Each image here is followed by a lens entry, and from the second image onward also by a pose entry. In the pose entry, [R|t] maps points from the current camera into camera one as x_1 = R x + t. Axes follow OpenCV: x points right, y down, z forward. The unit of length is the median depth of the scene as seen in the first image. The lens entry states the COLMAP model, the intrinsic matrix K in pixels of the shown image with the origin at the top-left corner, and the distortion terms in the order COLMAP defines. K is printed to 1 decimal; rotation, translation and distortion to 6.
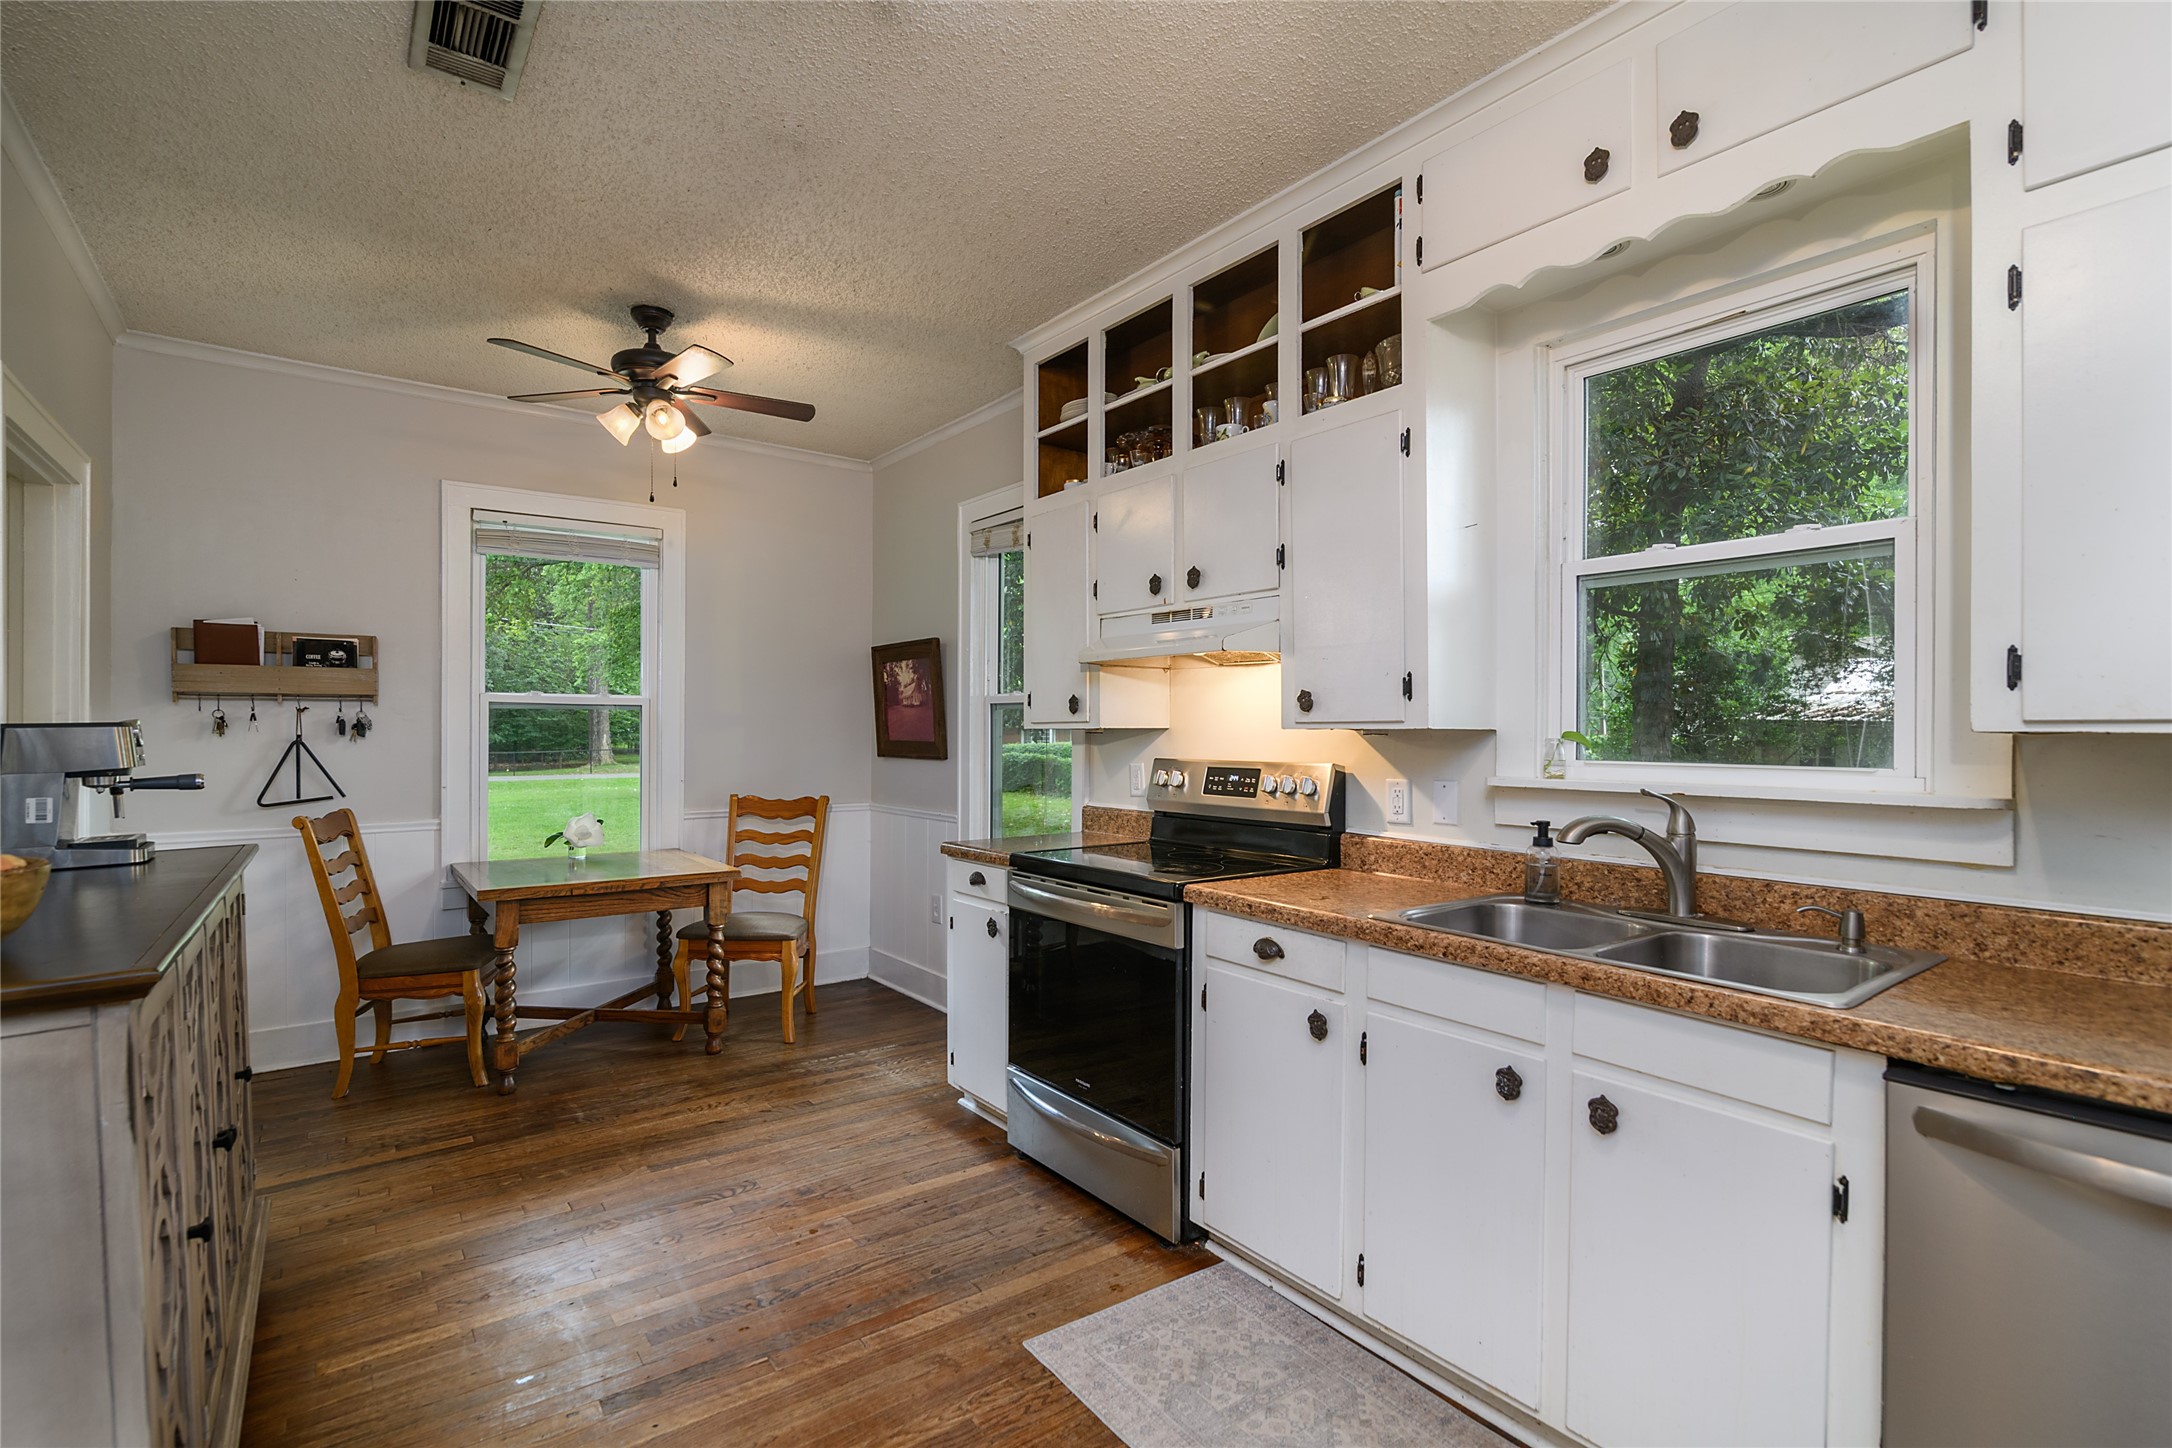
lens RADIAL K [[1015.9, 0, 1089.2], [0, 1015.9, 746.7], [0, 0, 1]] dist [-0.000004, -0.000048]
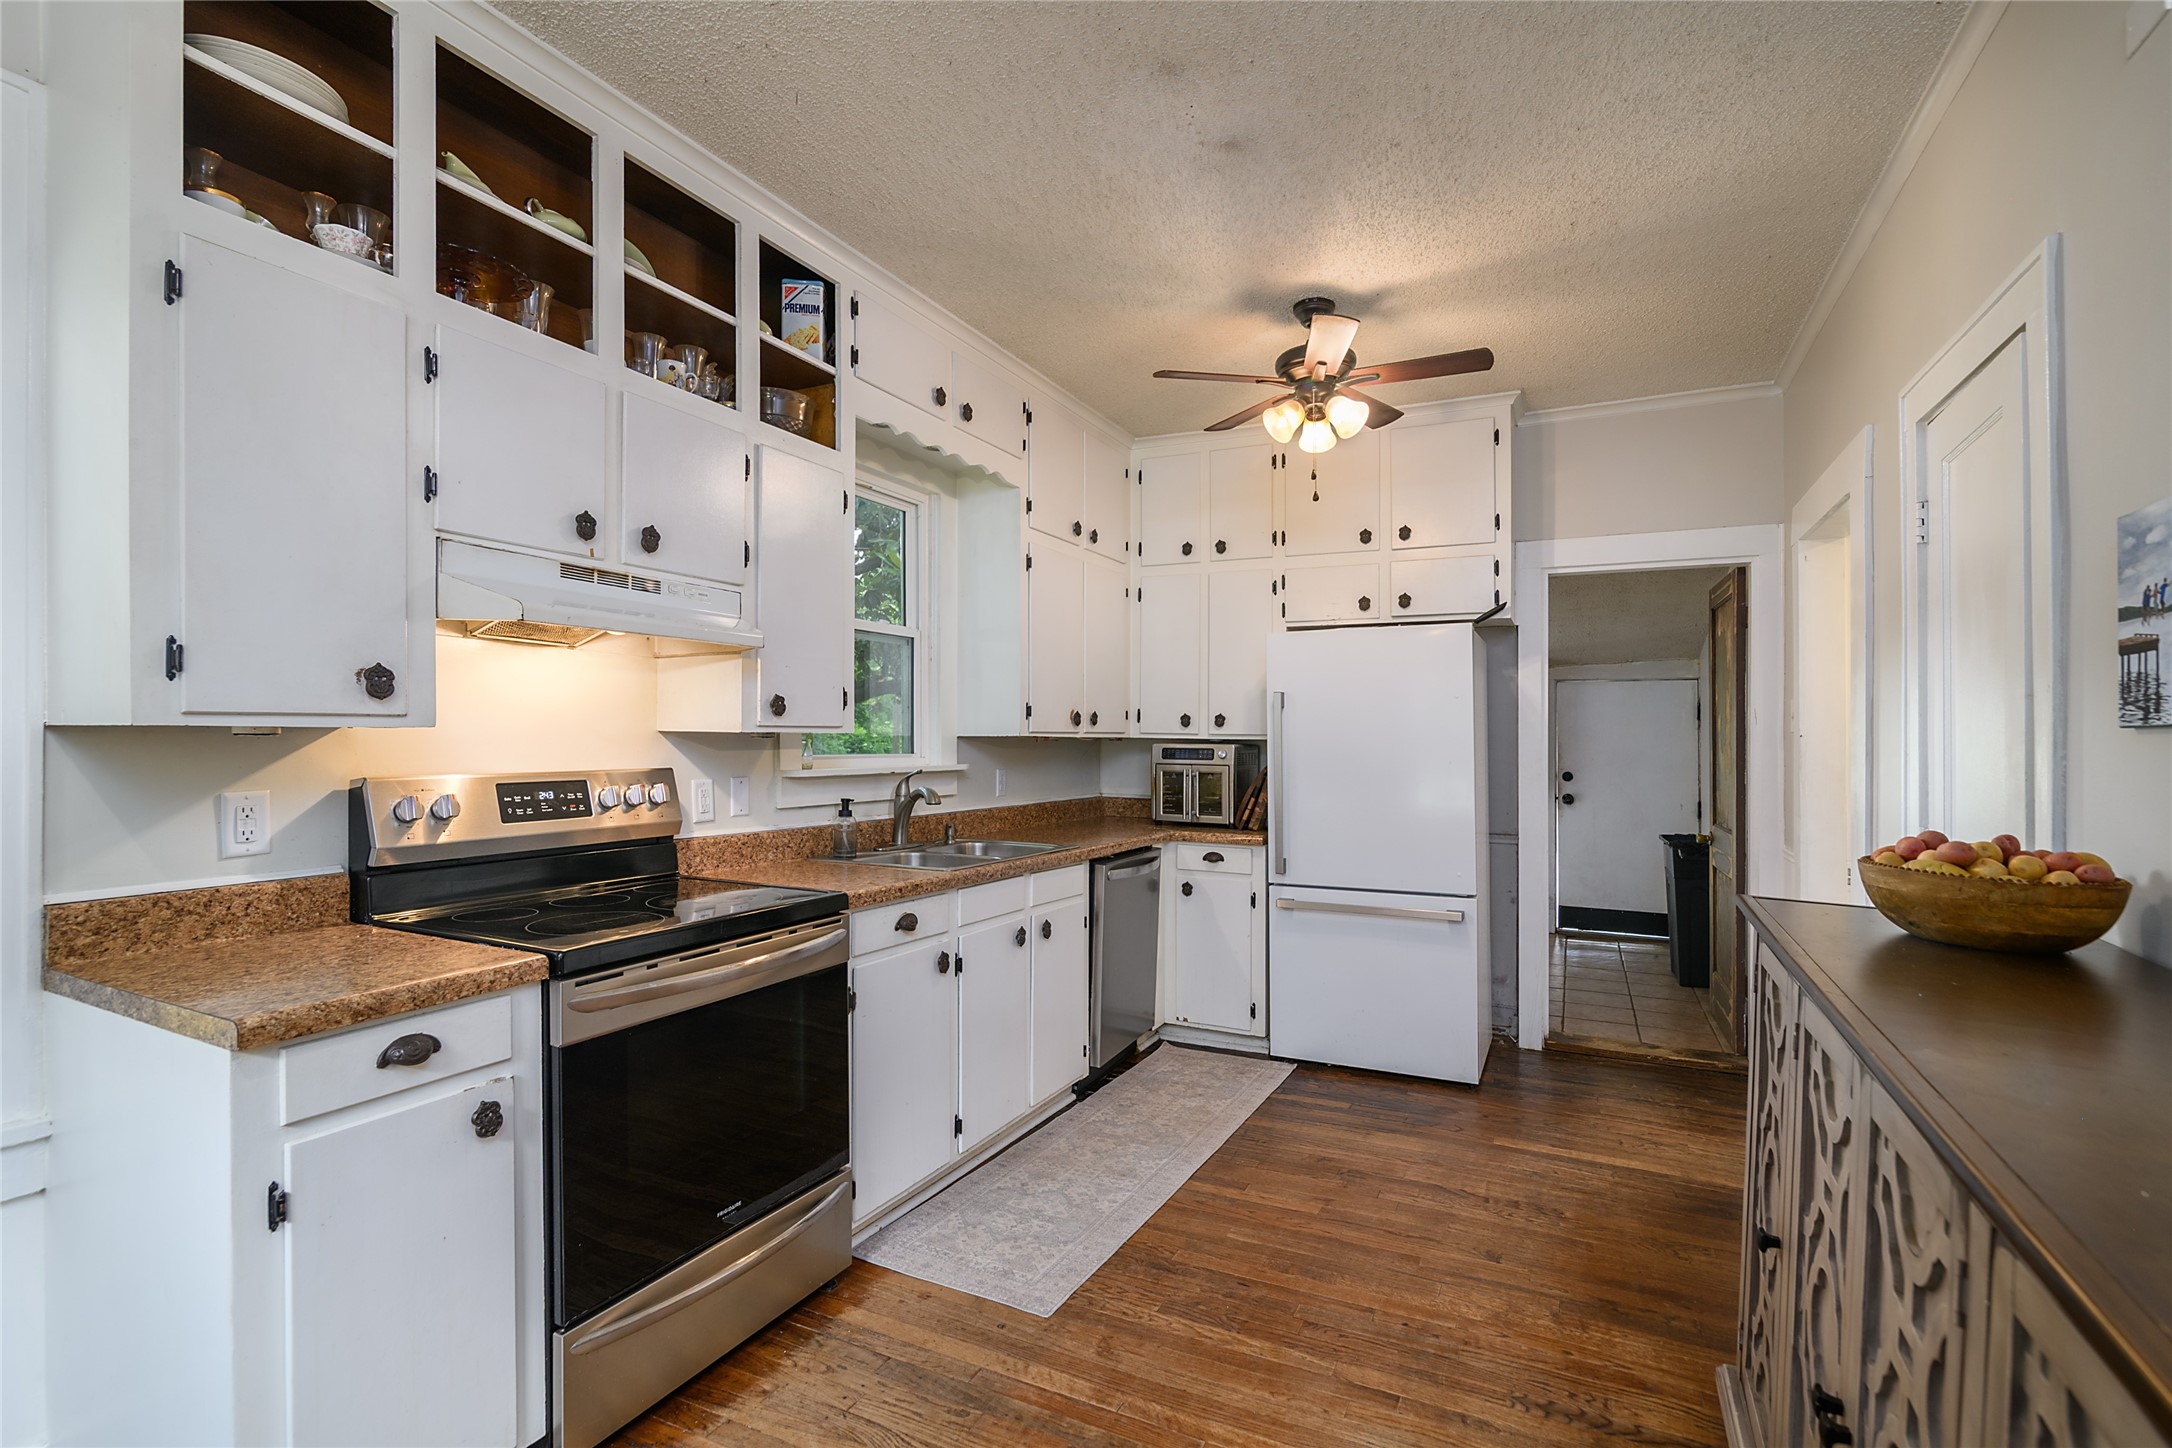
lens RADIAL K [[1005.5, 0, 1086.0], [0, 1005.5, 724.0], [0, 0, 1]] dist [0.000072, -0.000005]
pose [[-0.445658, 0.002877, 0.895199, -0.864789], [0.002596, 0.999995, -0.001921, -0.023810], [-0.895200, 0.001467, -0.445663, 1.209739]]
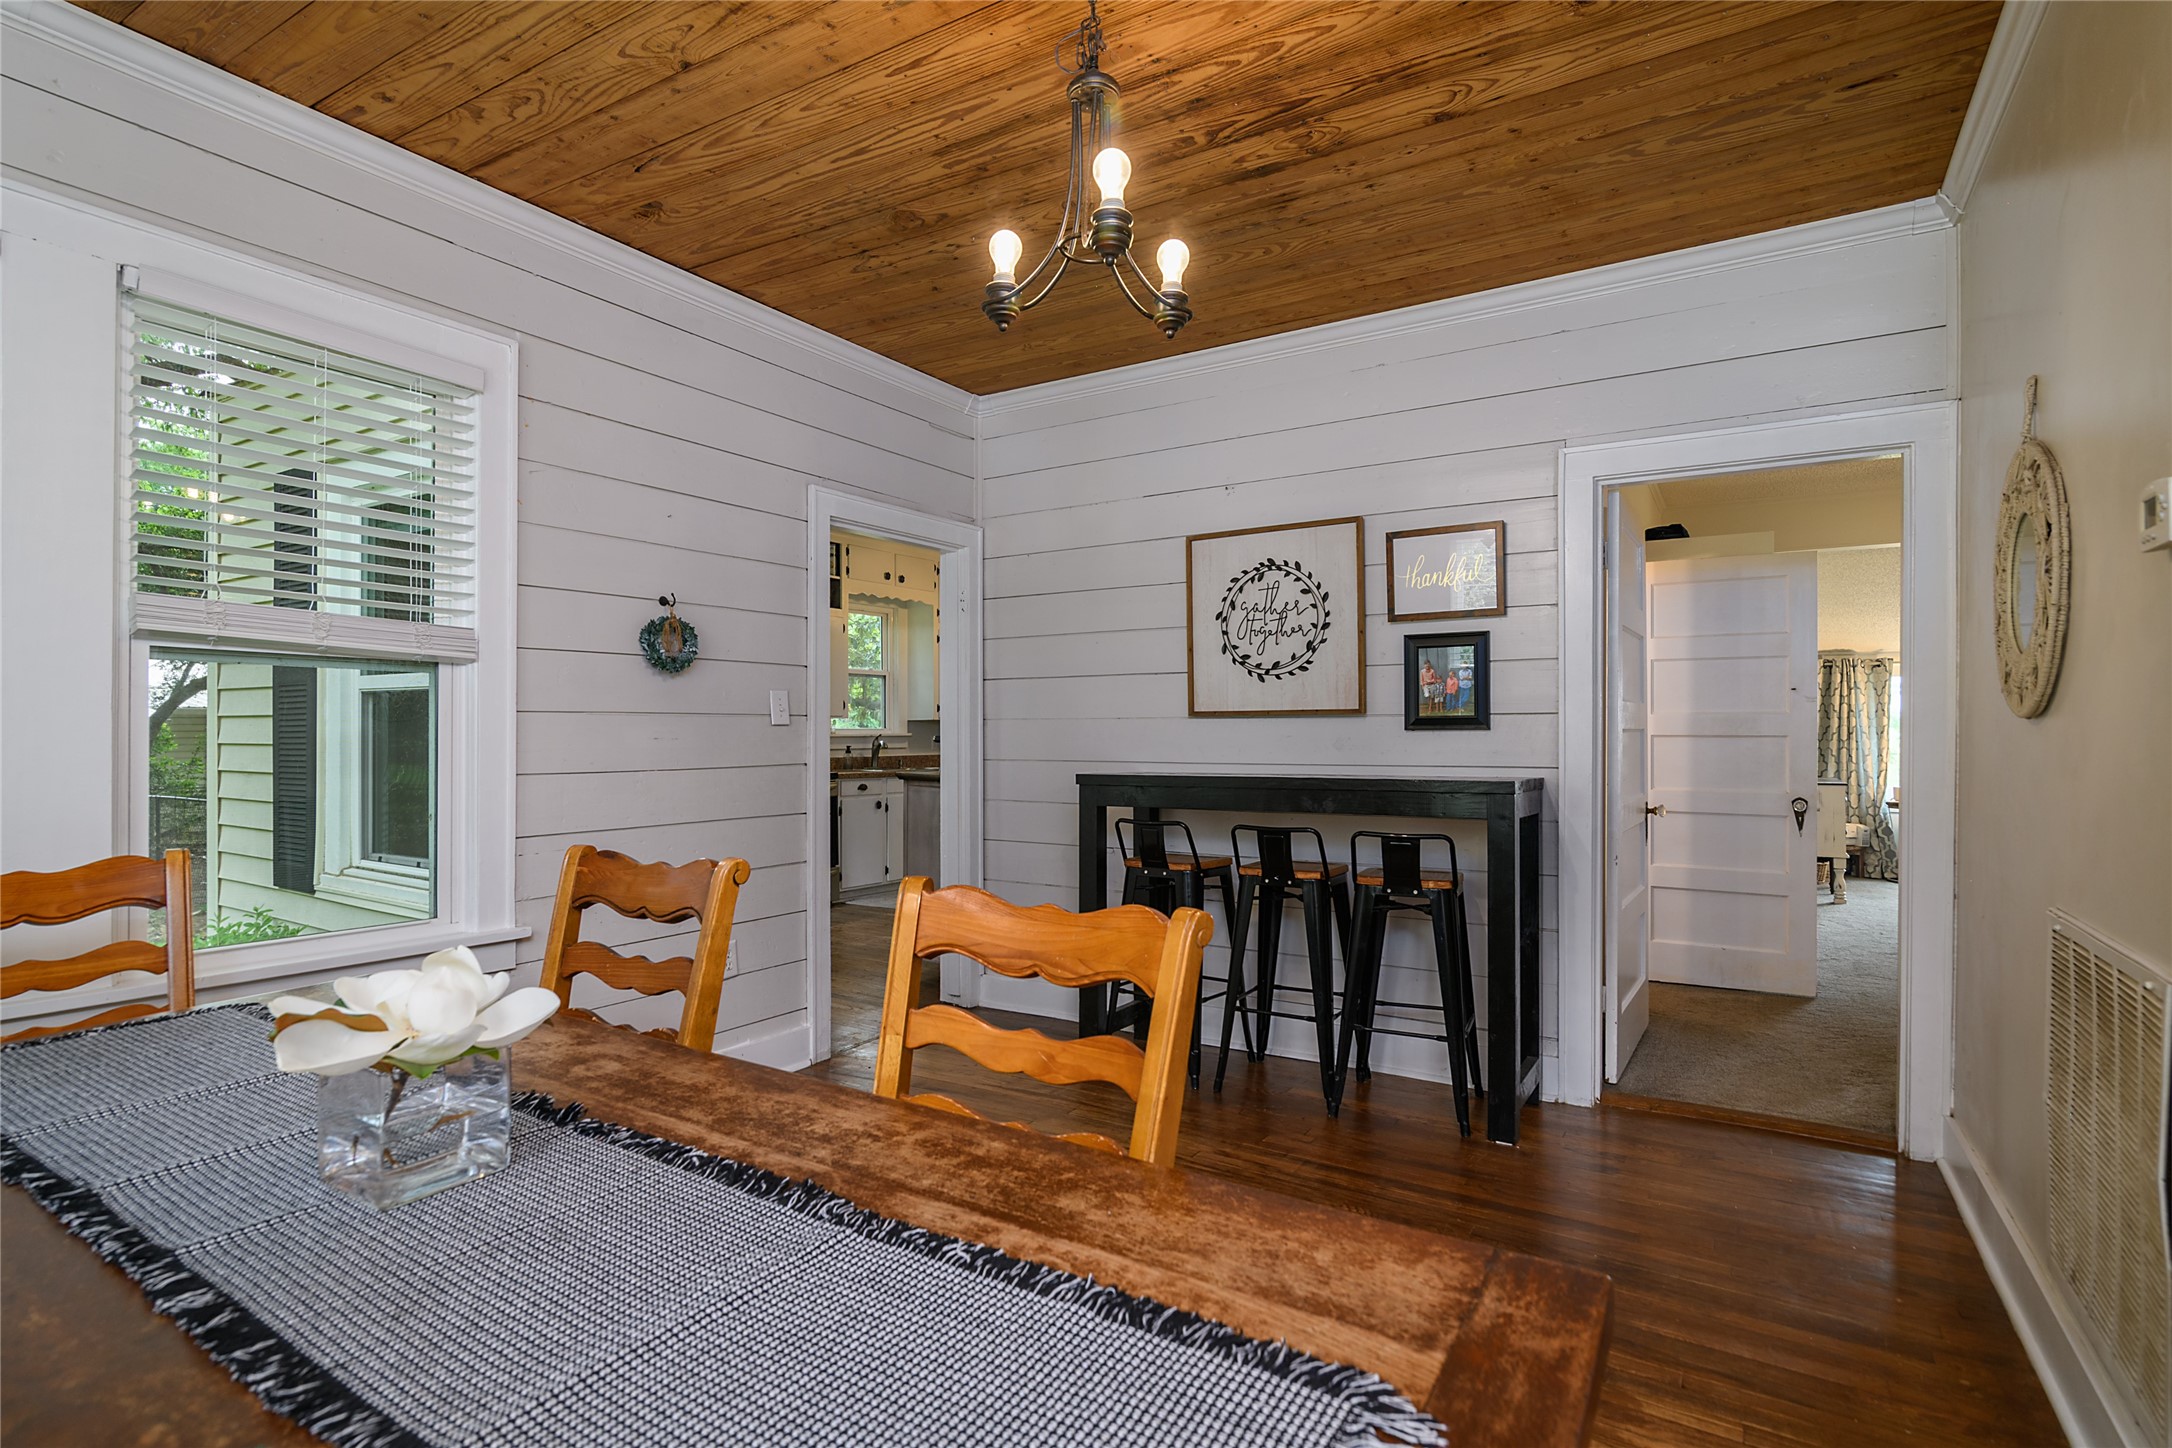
lens RADIAL K [[1062.0, 0, 1086.0], [0, 1062.0, 724.0], [0, 0, 1]] dist [-0.008724, 0.000087]
pose [[-0.354773, -0.007837, 0.934920, -2.896124], [0.001150, 0.999960, 0.008819, -0.025312], [-0.934952, 0.004204, -0.354750, 1.387229]]
